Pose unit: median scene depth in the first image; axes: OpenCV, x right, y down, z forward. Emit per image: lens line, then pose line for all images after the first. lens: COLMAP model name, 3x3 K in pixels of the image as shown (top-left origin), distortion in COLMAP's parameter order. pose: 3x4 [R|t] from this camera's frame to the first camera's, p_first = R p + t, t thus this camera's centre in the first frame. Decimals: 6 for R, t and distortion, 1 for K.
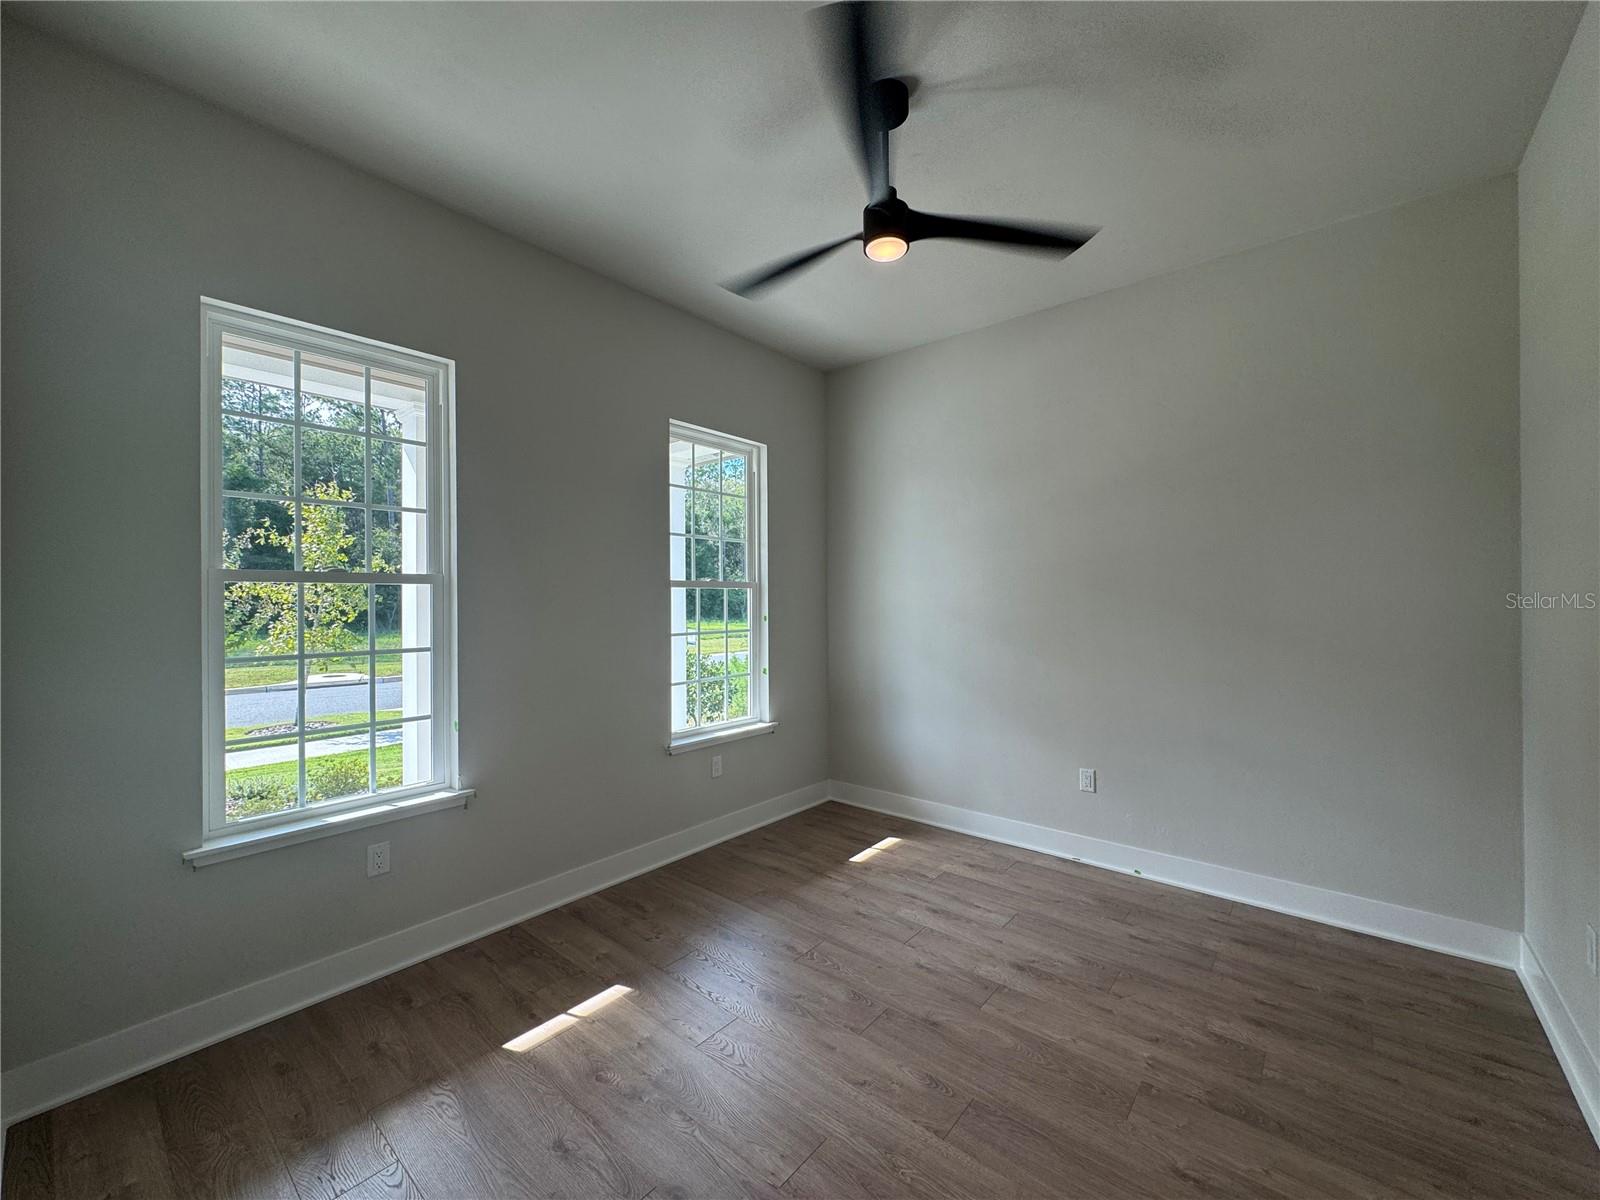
lens RADIAL K [[642.6, 0, 800.1], [0, 642.6, 604.7], [0, 0, 1]] dist [0.002119, 0.000158]
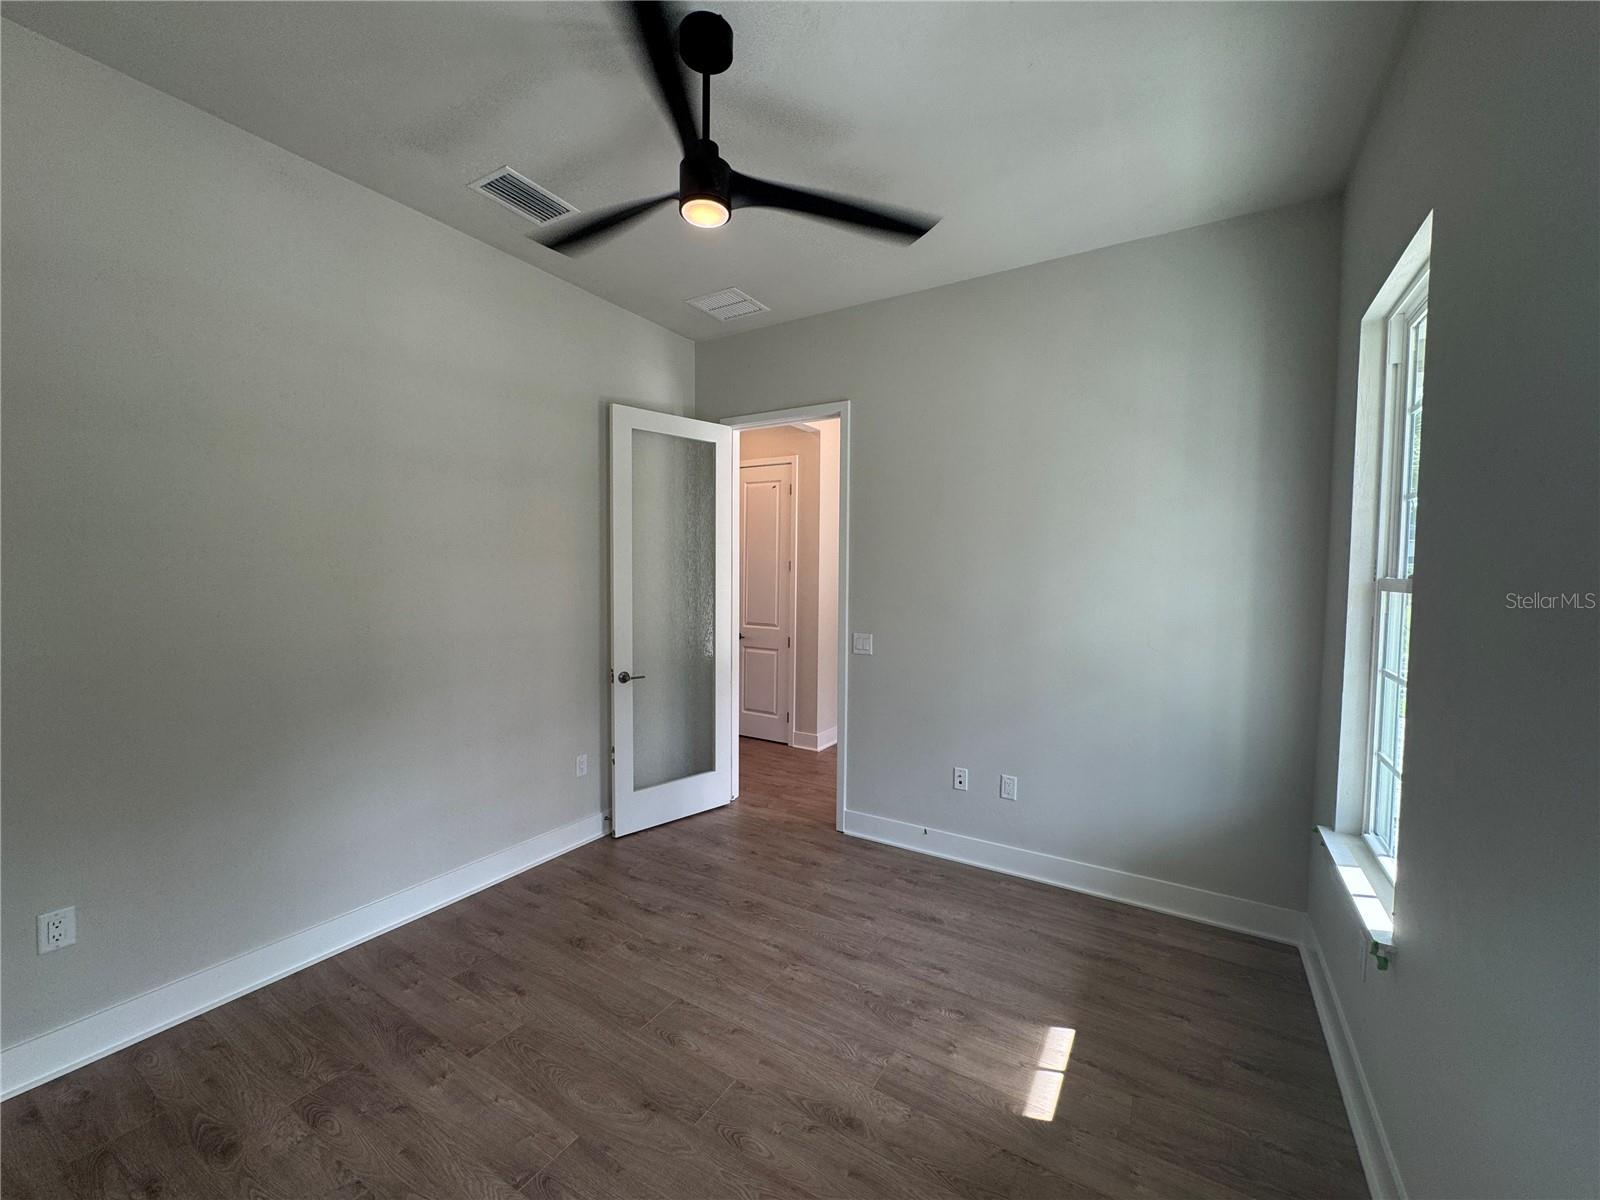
lens RADIAL K [[642.6, 0, 798.6], [0, 642.6, 594.2], [0, 0, 1]] dist [0.002119, 0.000158]
pose [[-0.988937, 0.000392, -0.148338, 0.140530], [-0.006173, 0.999022, 0.043794, -0.073104], [0.148210, 0.044225, -0.987967, 1.915642]]
